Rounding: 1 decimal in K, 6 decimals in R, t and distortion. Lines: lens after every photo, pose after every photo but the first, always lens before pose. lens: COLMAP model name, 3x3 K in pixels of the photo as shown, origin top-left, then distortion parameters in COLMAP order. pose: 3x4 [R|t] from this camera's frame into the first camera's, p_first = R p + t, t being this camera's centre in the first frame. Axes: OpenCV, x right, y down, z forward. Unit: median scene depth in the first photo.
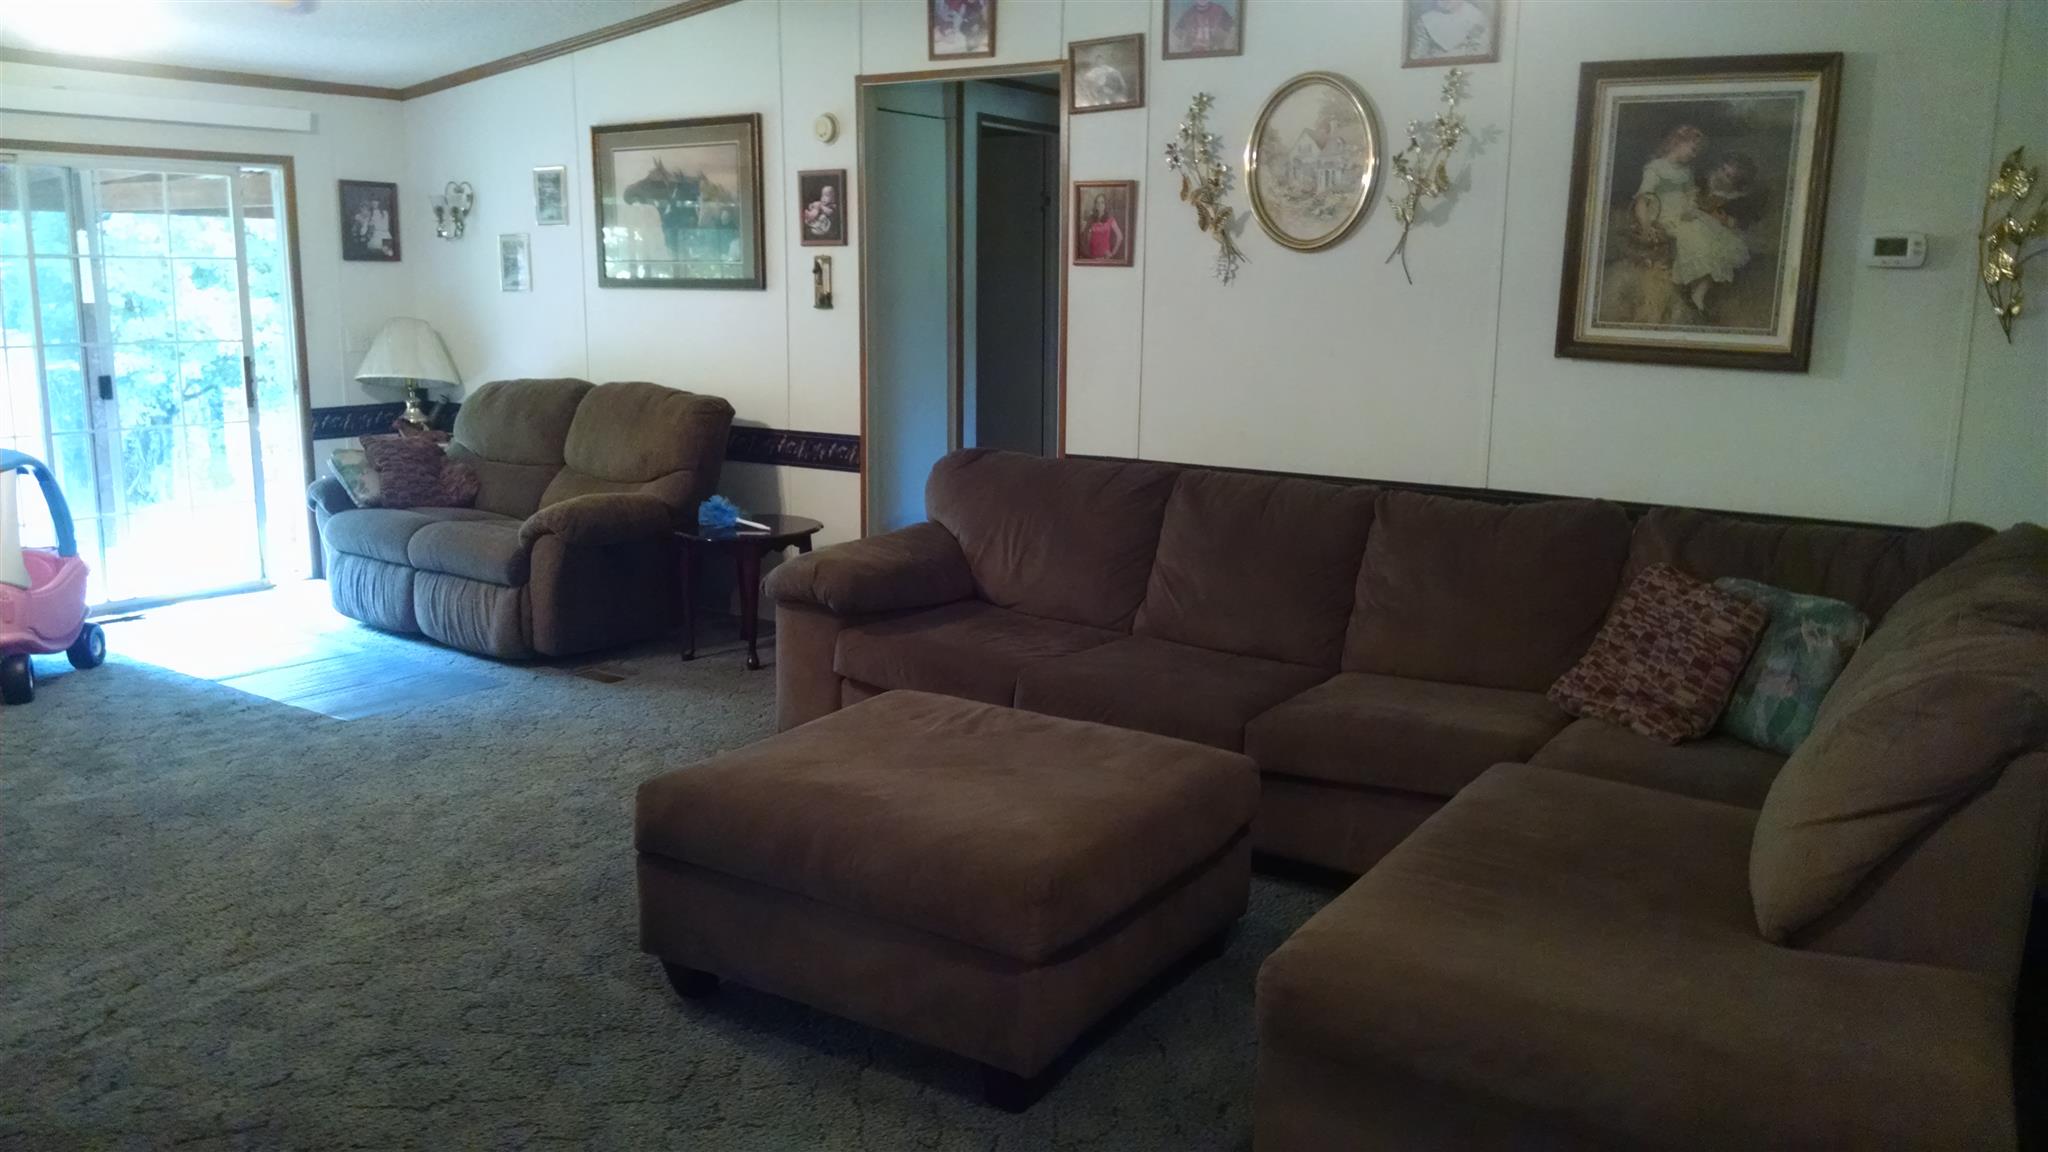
lens RADIAL K [[1559.7, 0, 1036.9], [0, 1559.7, 575.4], [0, 0, 1]] dist [0.016984, -0.041979]
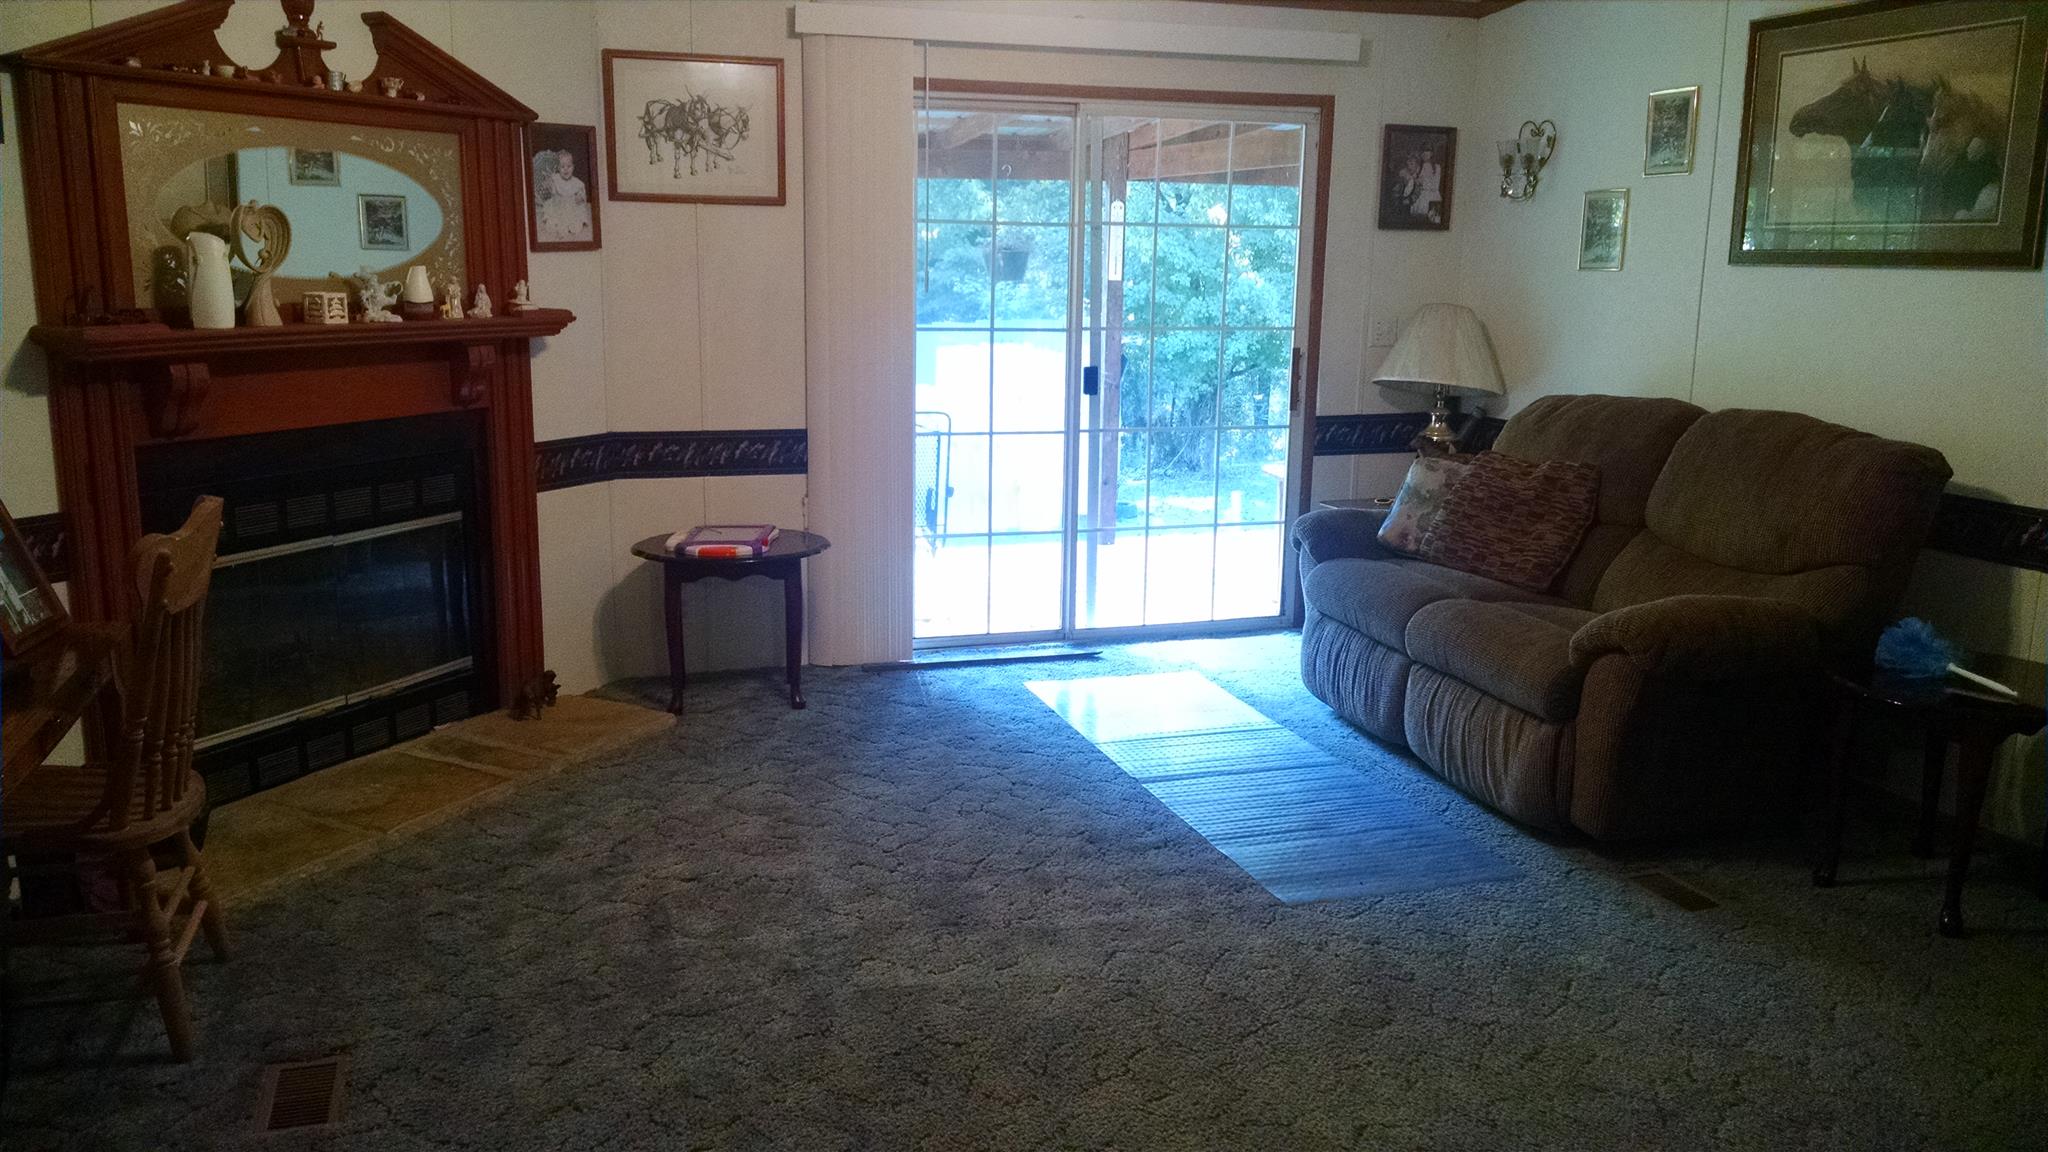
lens RADIAL K [[1559.7, 0, 1020.0], [0, 1559.7, 579.8], [0, 0, 1]] dist [0.016984, -0.041979]
pose [[0.801673, 0.123551, -0.584855, -0.123284], [-0.116541, 0.991936, 0.049802, -0.051481], [0.586292, 0.028234, 0.809608, 0.302455]]
